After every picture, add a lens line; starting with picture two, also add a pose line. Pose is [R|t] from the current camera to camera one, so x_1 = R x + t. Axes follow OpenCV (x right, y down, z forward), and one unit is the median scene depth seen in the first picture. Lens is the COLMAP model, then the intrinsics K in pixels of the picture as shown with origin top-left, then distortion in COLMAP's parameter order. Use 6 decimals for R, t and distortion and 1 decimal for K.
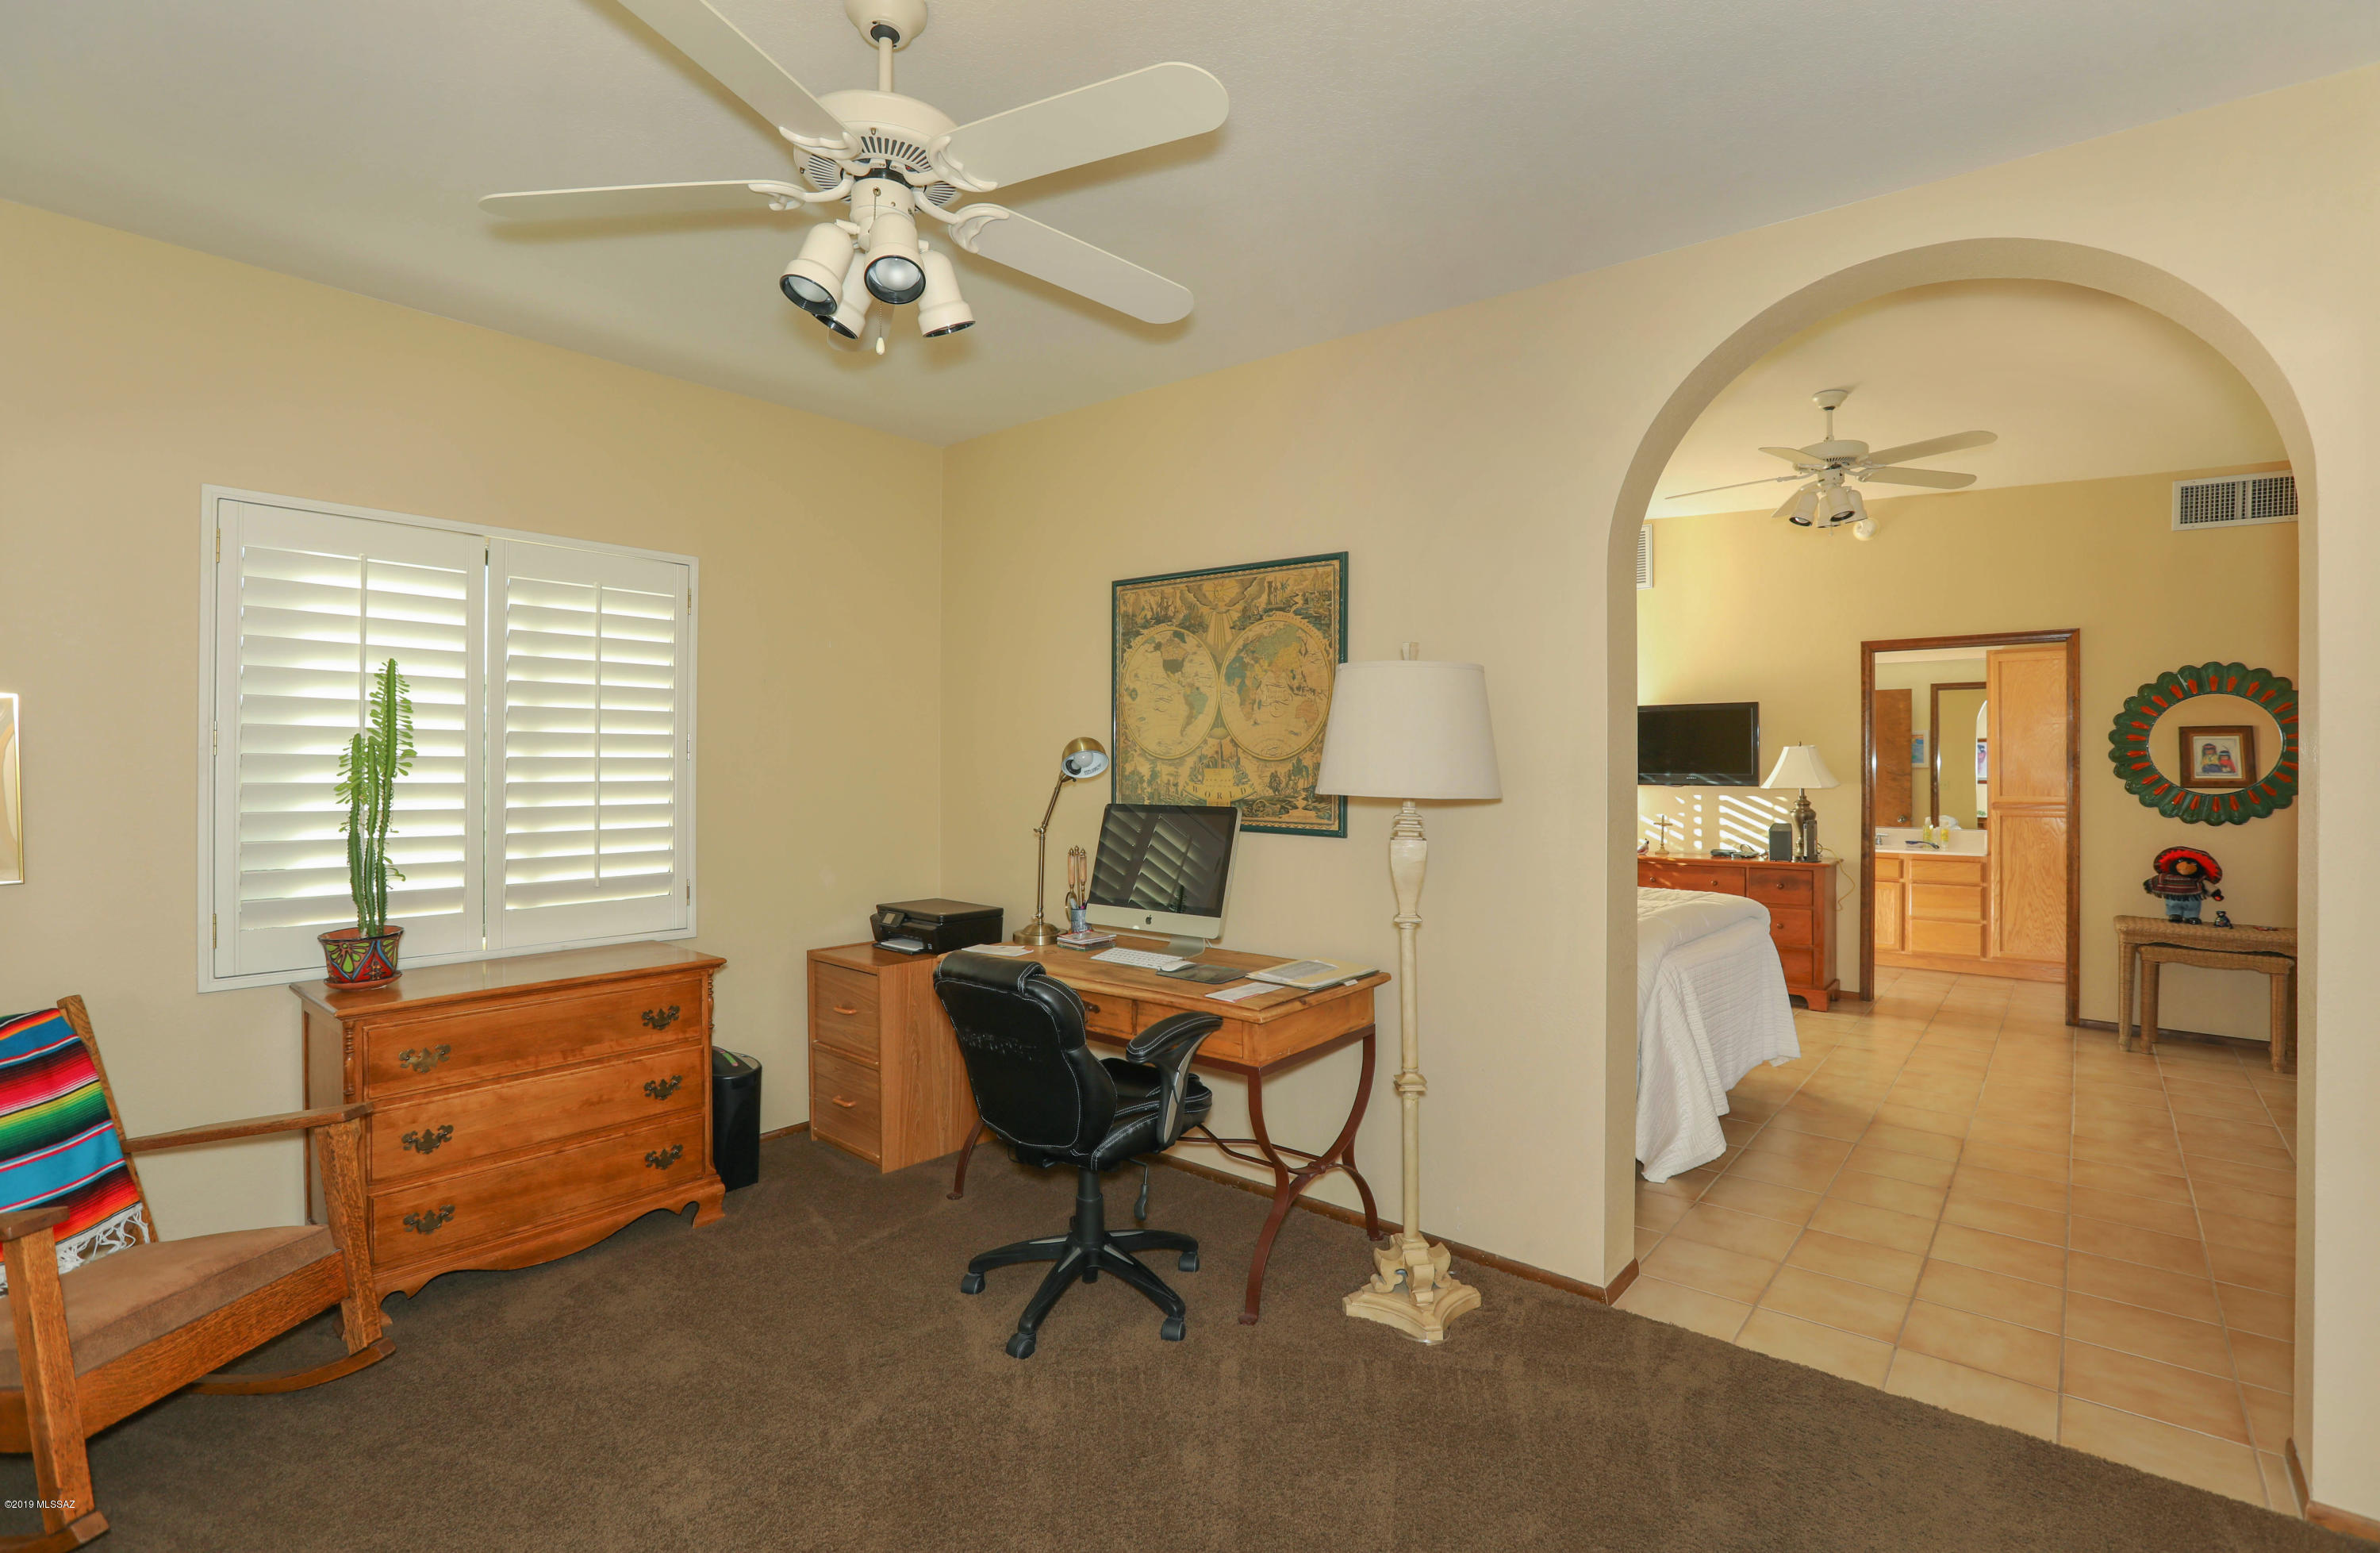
lens RADIAL K [[1131.8, 0, 1191.7], [0, 1131.8, 768.6], [0, 0, 1]] dist [-0.024309, 0.004975]
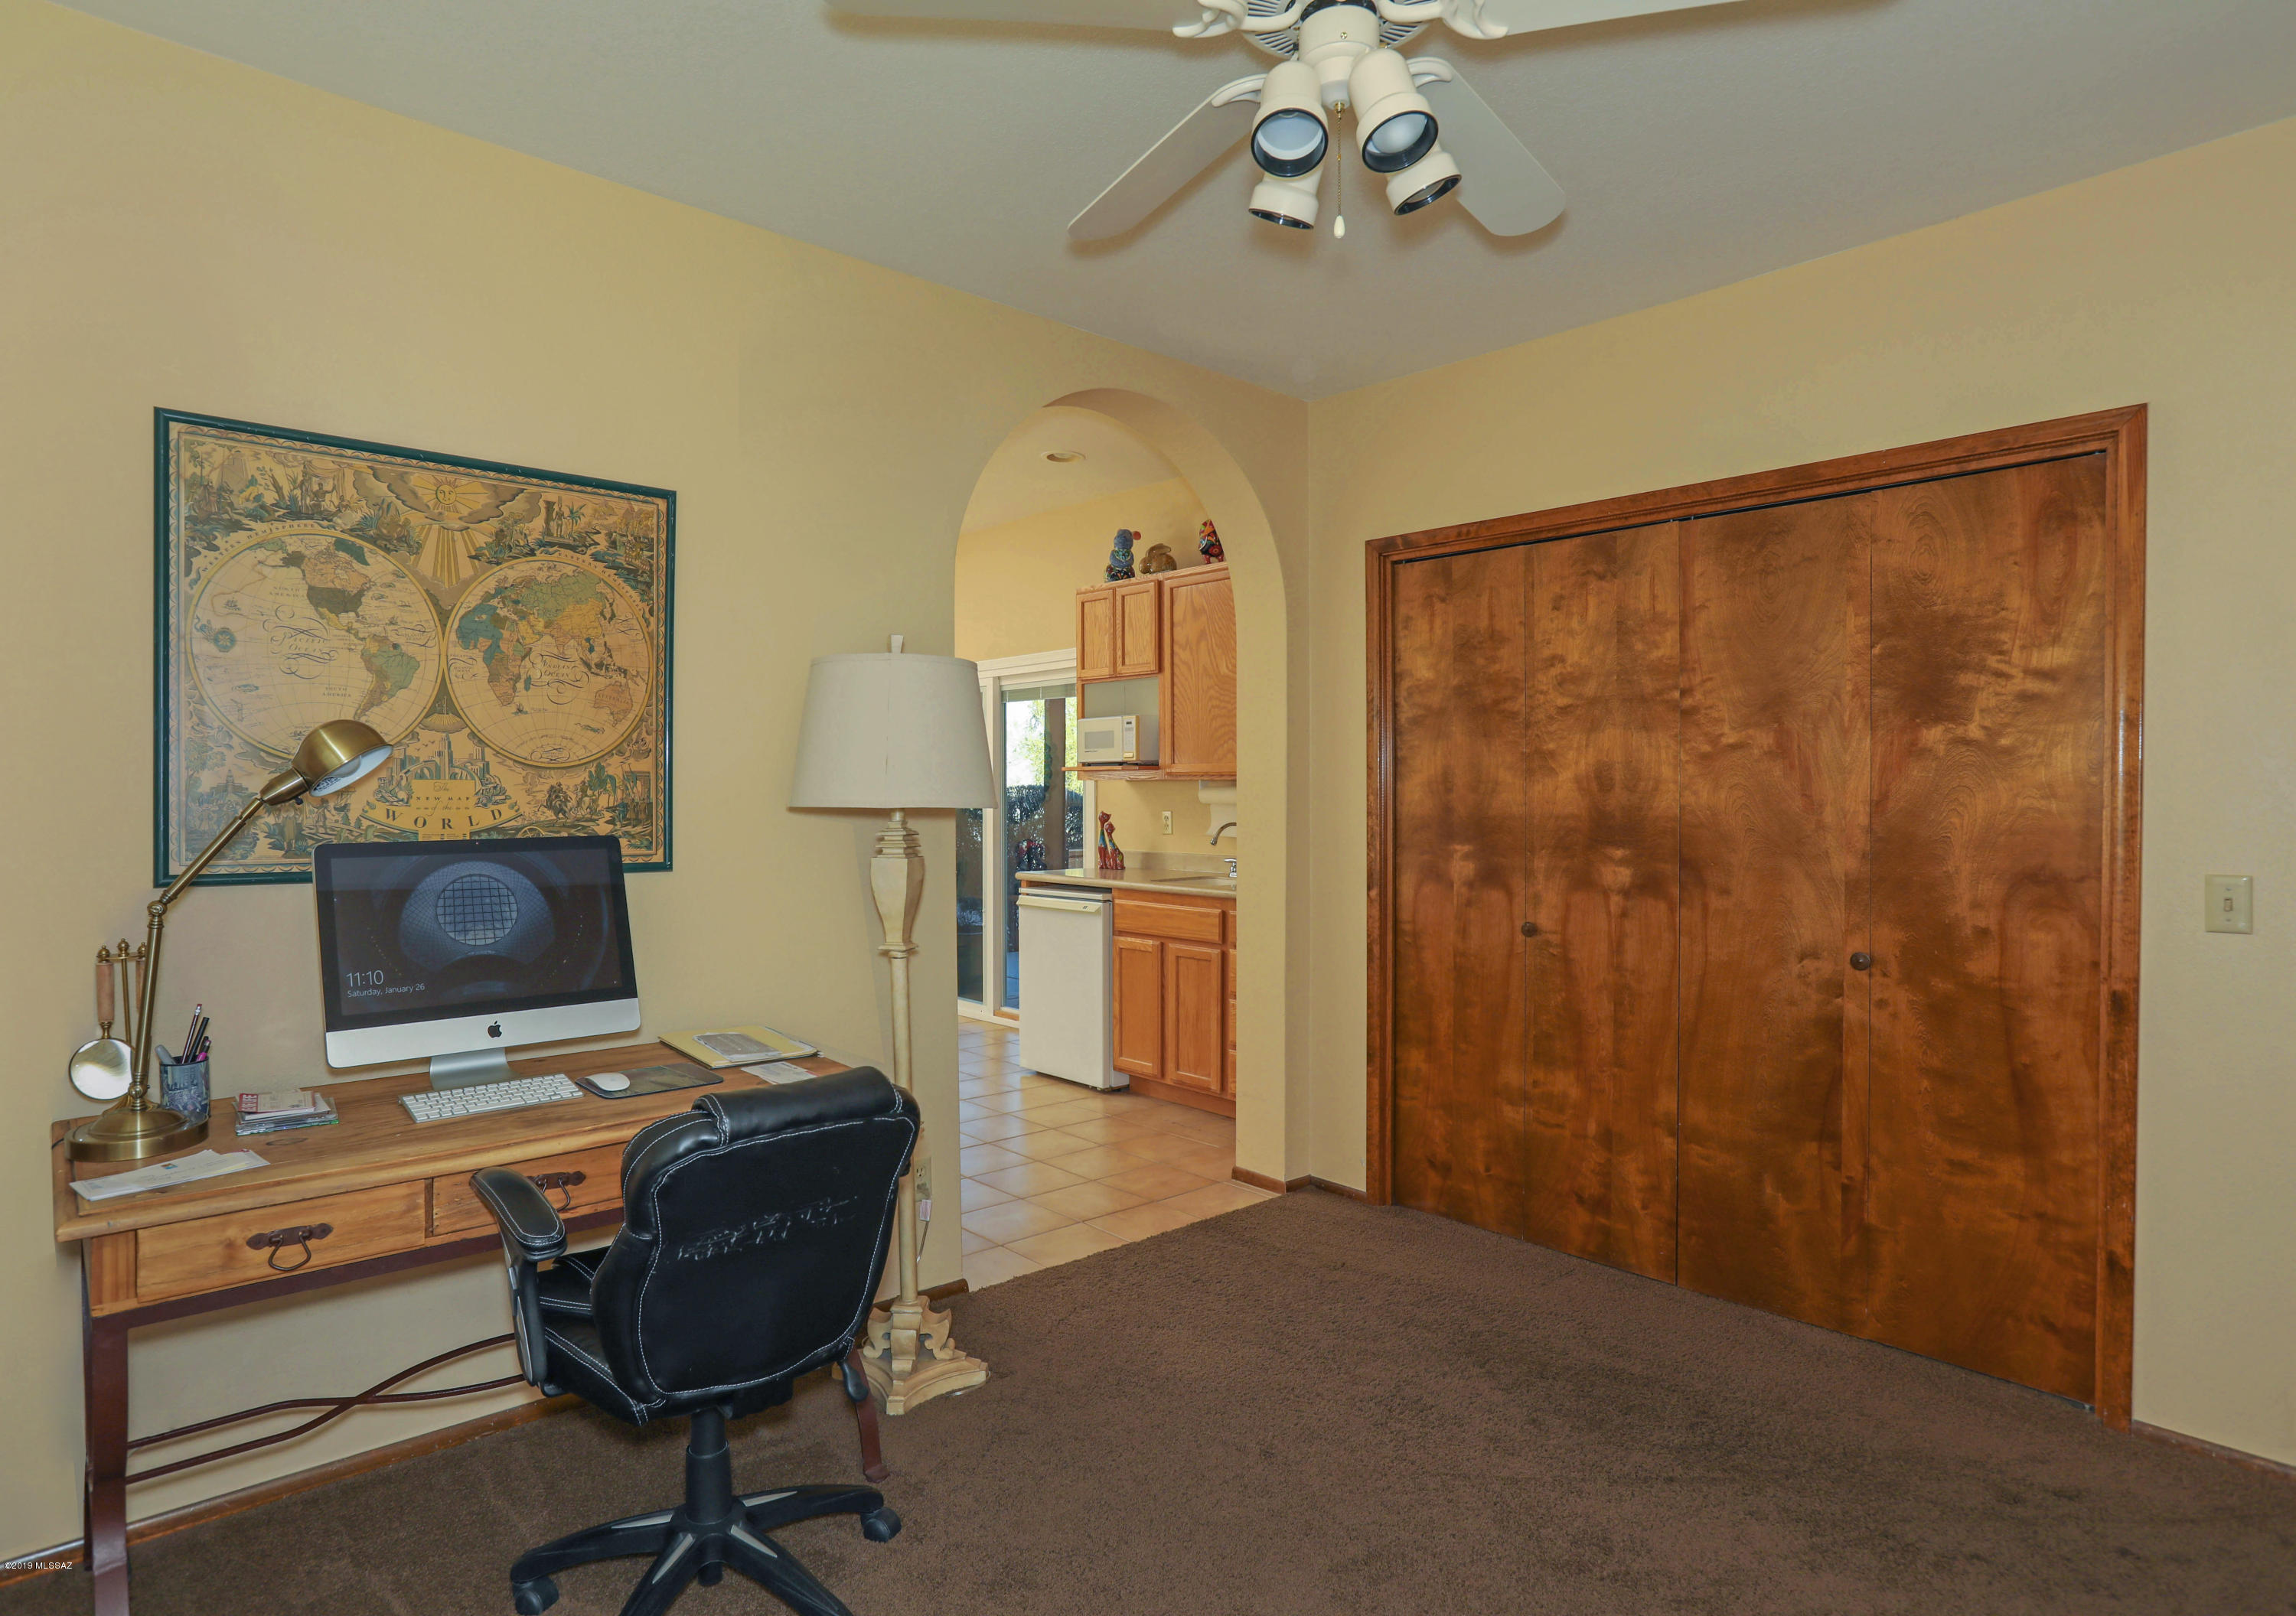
lens RADIAL K [[1271.4, 0, 1160.0], [0, 1271.4, 796.4], [0, 0, 1]] dist [0.004302, 0.001472]
pose [[0.148397, -0.011653, 0.988859, -0.379893], [0.010228, 0.999895, 0.010248, 0.003599], [-0.988875, 0.008593, 0.148500, 0.320003]]
